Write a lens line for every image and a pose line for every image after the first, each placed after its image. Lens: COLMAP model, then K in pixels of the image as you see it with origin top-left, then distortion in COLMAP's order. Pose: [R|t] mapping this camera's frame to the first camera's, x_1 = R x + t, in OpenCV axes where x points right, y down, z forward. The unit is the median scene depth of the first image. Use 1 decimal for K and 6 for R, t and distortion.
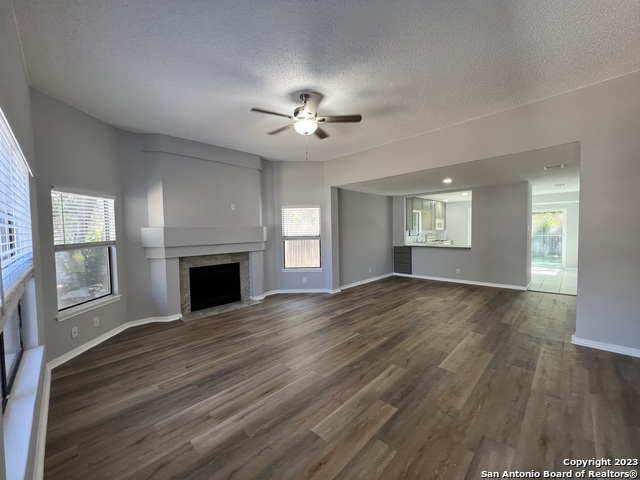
lens RADIAL K [[256.7, 0, 320.0], [0, 256.7, 240.0], [0, 0, 1]] dist [0.000678, 0.000015]
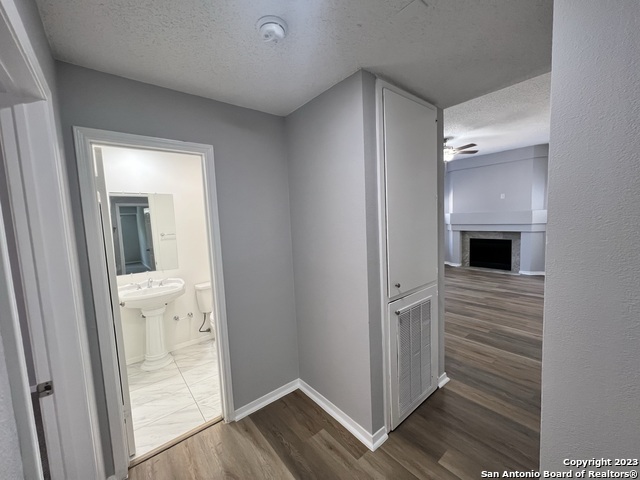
lens RADIAL K [[256.8, 0, 320.0], [0, 256.8, 240.0], [0, 0, 1]] dist [-0.000054, -0.000006]
pose [[-0.098318, 0.106598, -0.989429, 1.062788], [-0.002533, 0.994216, 0.107366, -0.045158], [0.995152, 0.013062, -0.097479, 0.216530]]
